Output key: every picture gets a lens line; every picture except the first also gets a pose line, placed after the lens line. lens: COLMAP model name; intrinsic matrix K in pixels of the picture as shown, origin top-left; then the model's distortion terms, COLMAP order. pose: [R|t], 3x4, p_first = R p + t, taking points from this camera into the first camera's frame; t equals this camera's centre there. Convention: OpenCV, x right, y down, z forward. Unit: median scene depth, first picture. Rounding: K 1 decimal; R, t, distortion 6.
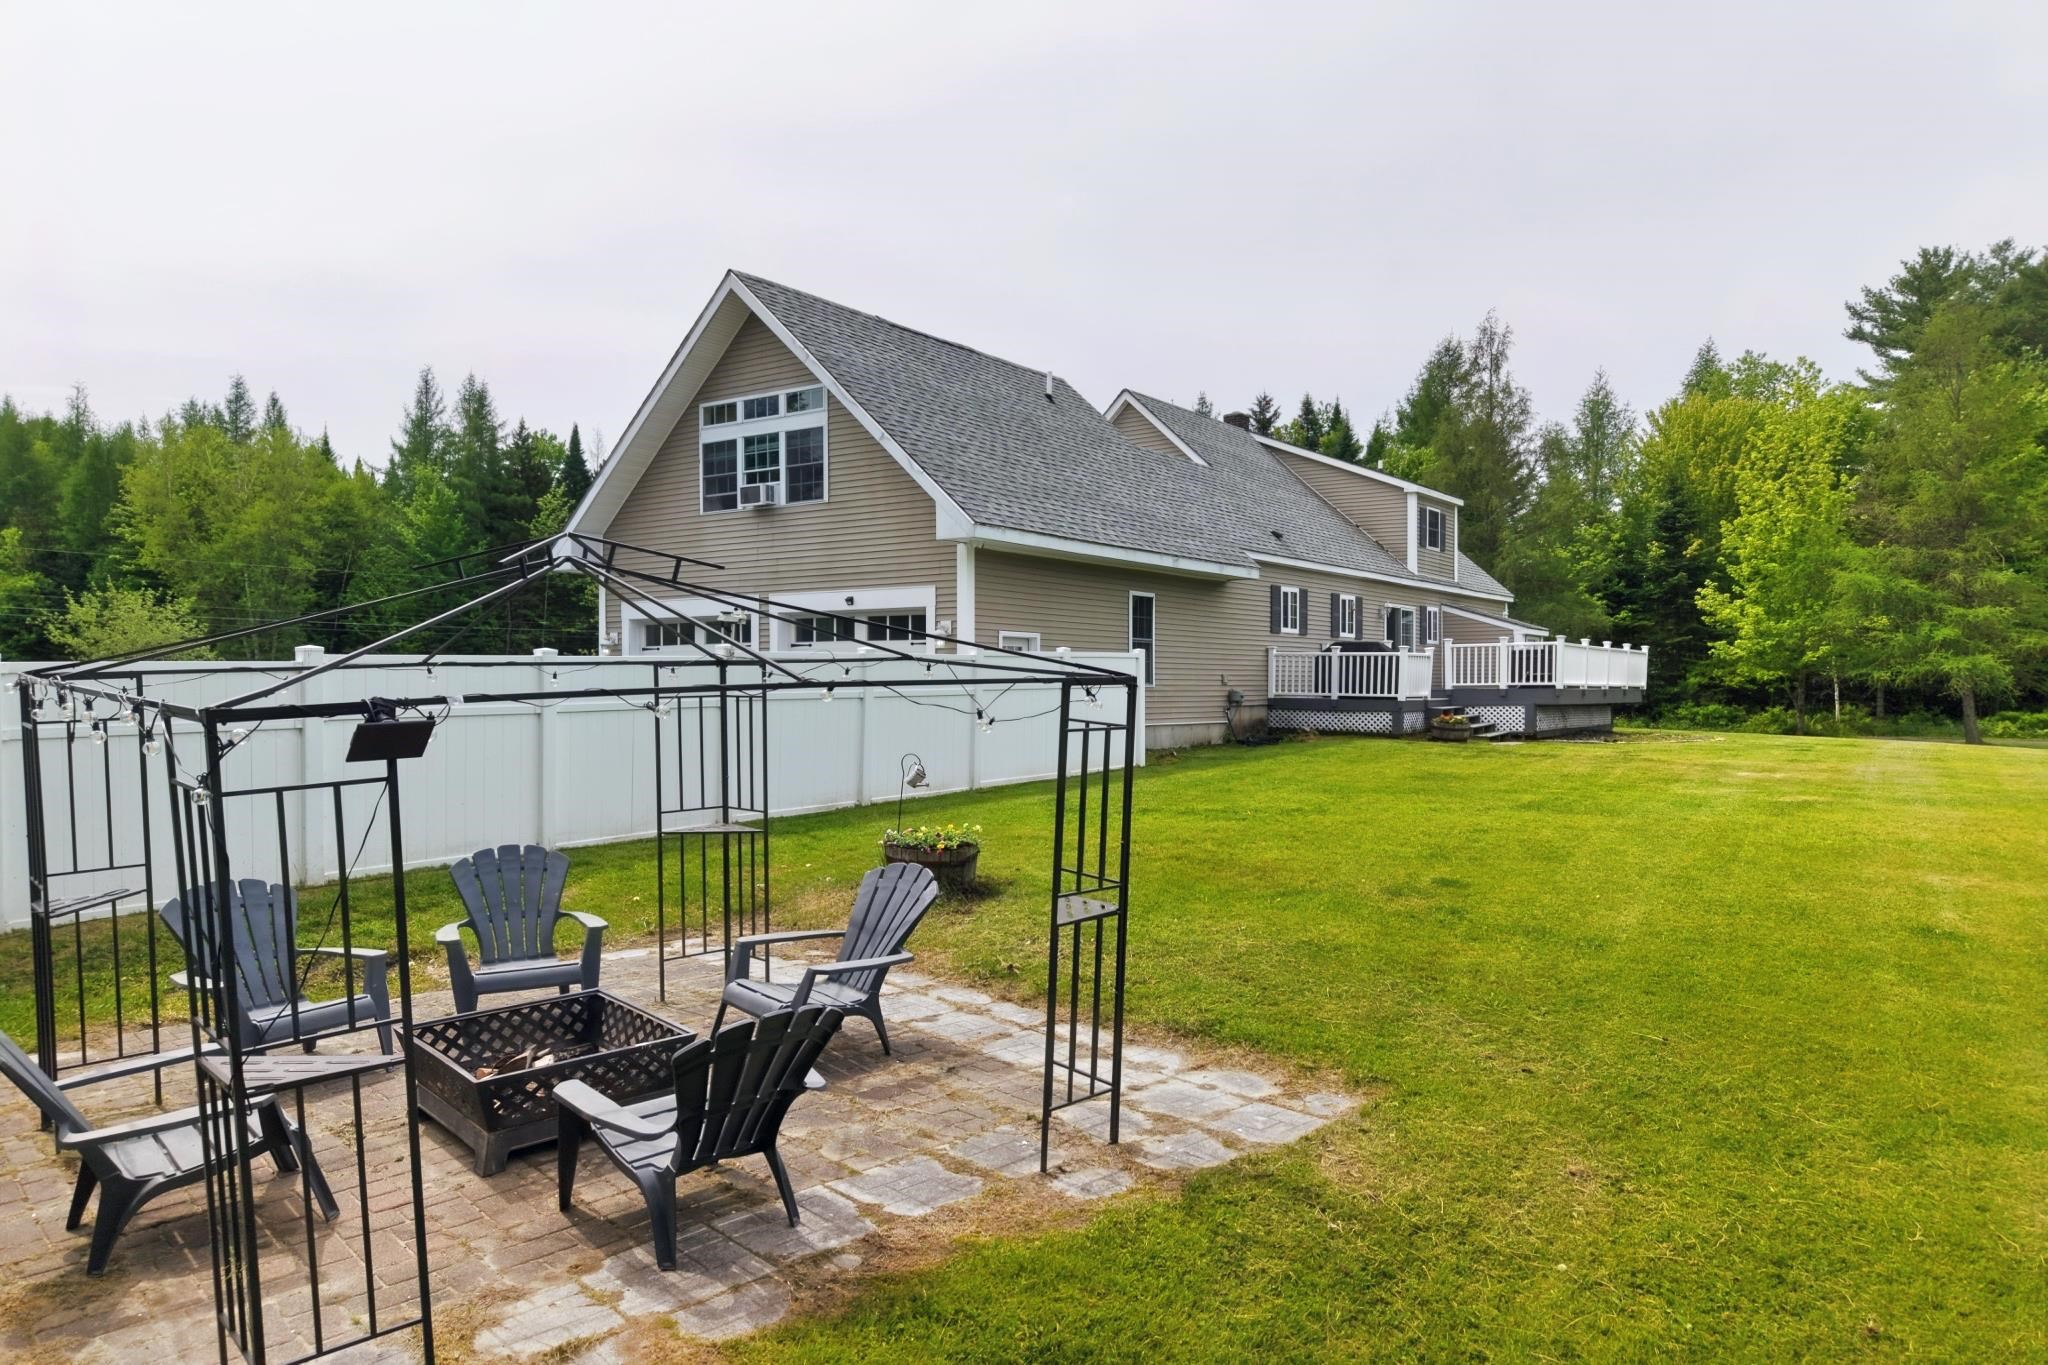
lens RADIAL K [[1383.4, 0, 1024.0], [0, 1383.4, 682.5], [0, 0, 1]] dist [0.000190, 0.000542]
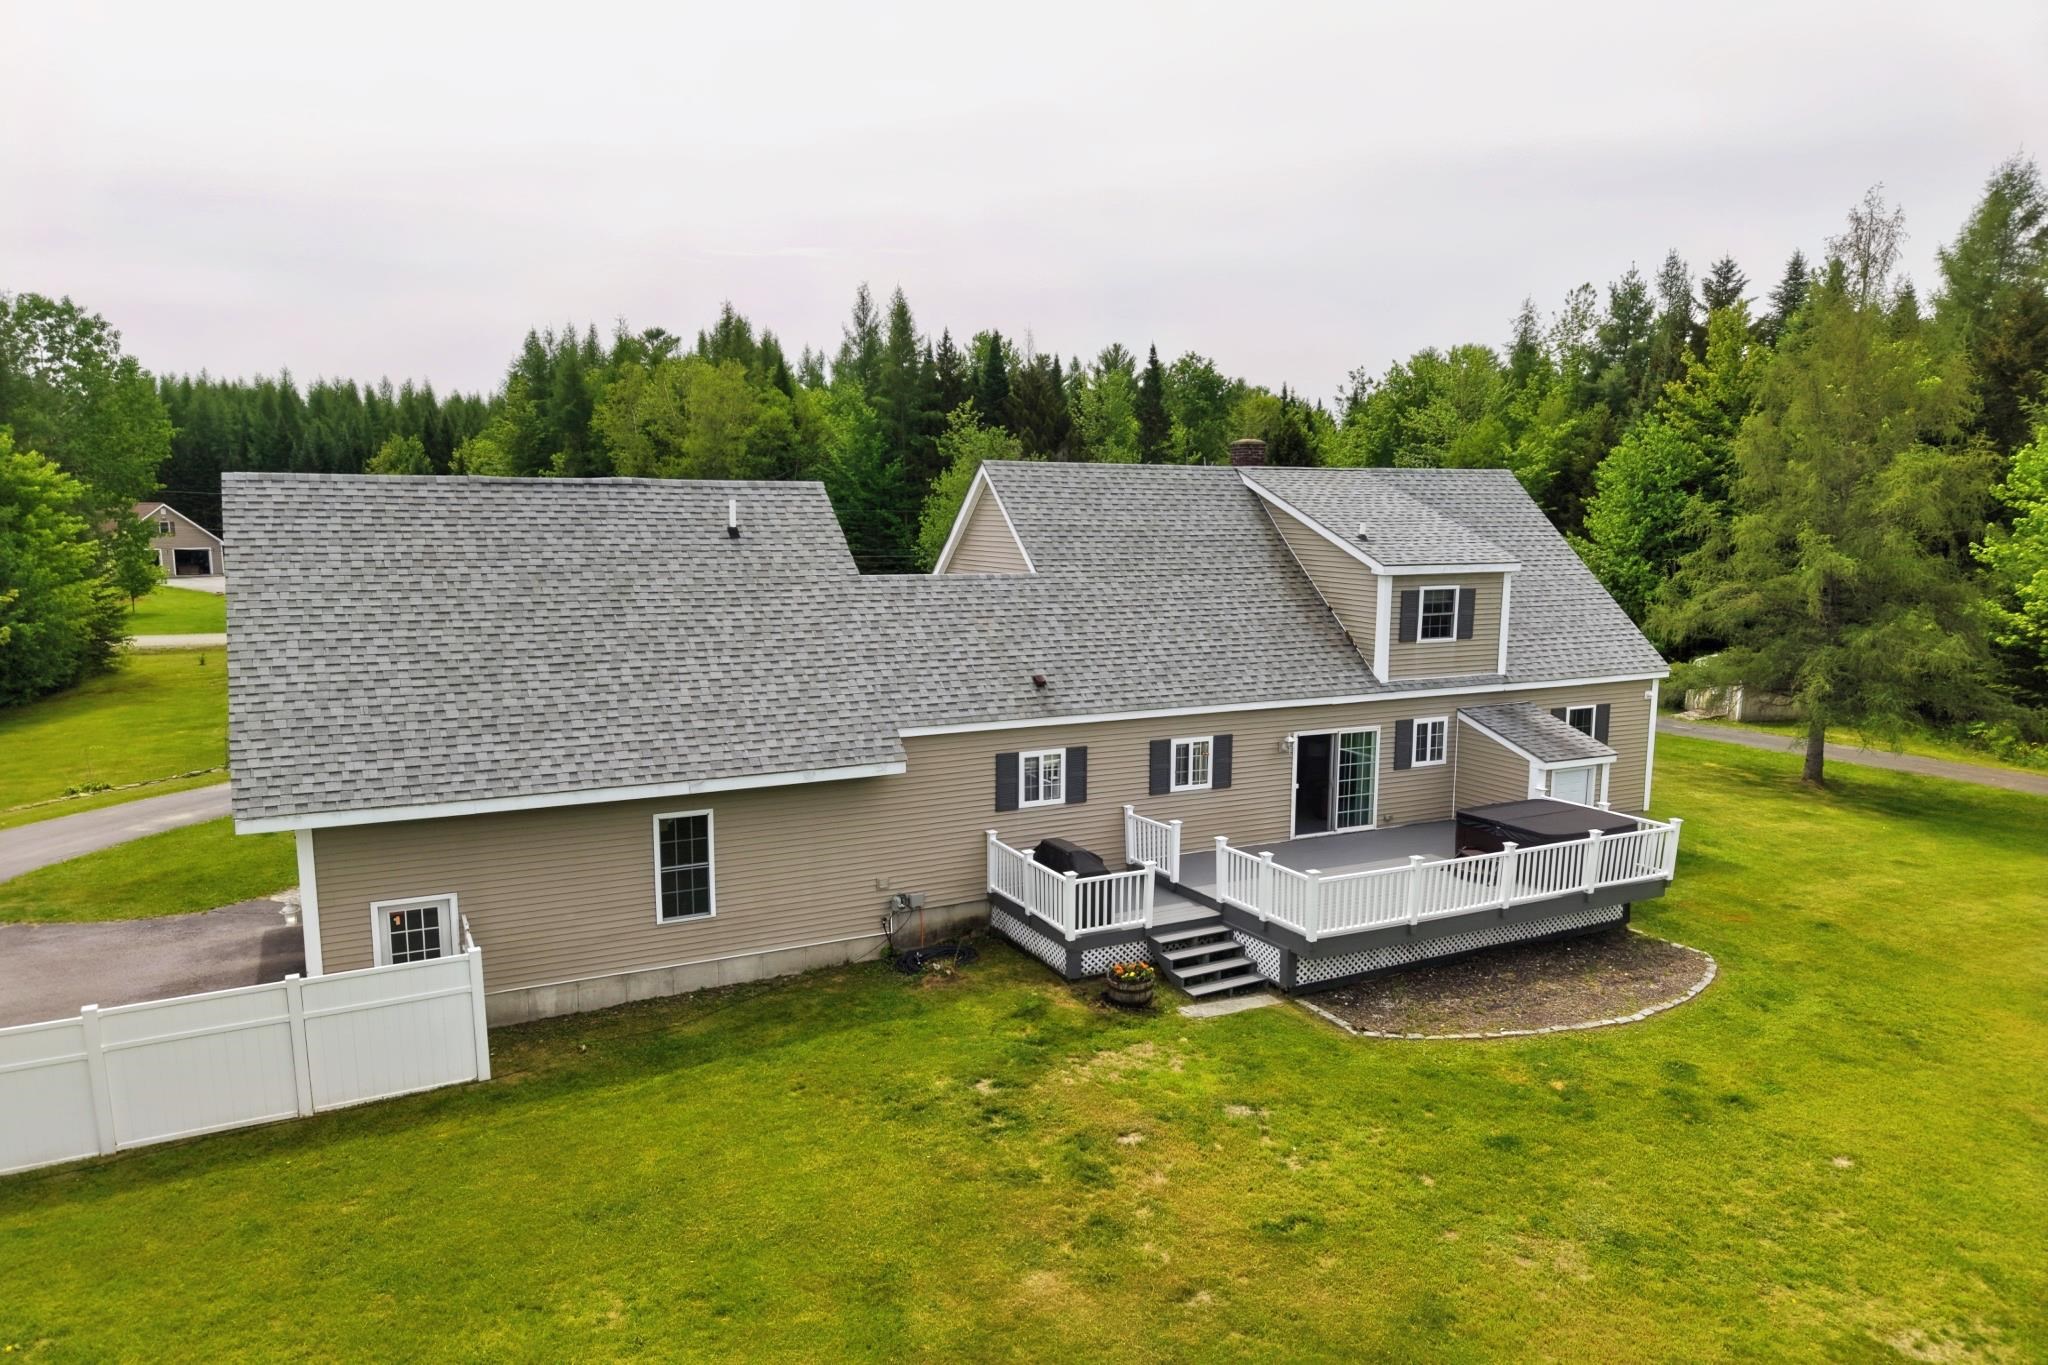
lens RADIAL K [[1394.1, 0, 1024.3], [0, 1394.1, 729.7], [0, 0, 1]] dist [0.004291, 0.002461]
pose [[0.896552, 0.069101, -0.437515, 0.182762], [-0.000367, 0.987872, 0.155273, -0.070457], [0.442939, -0.139049, 0.885704, 0.097024]]
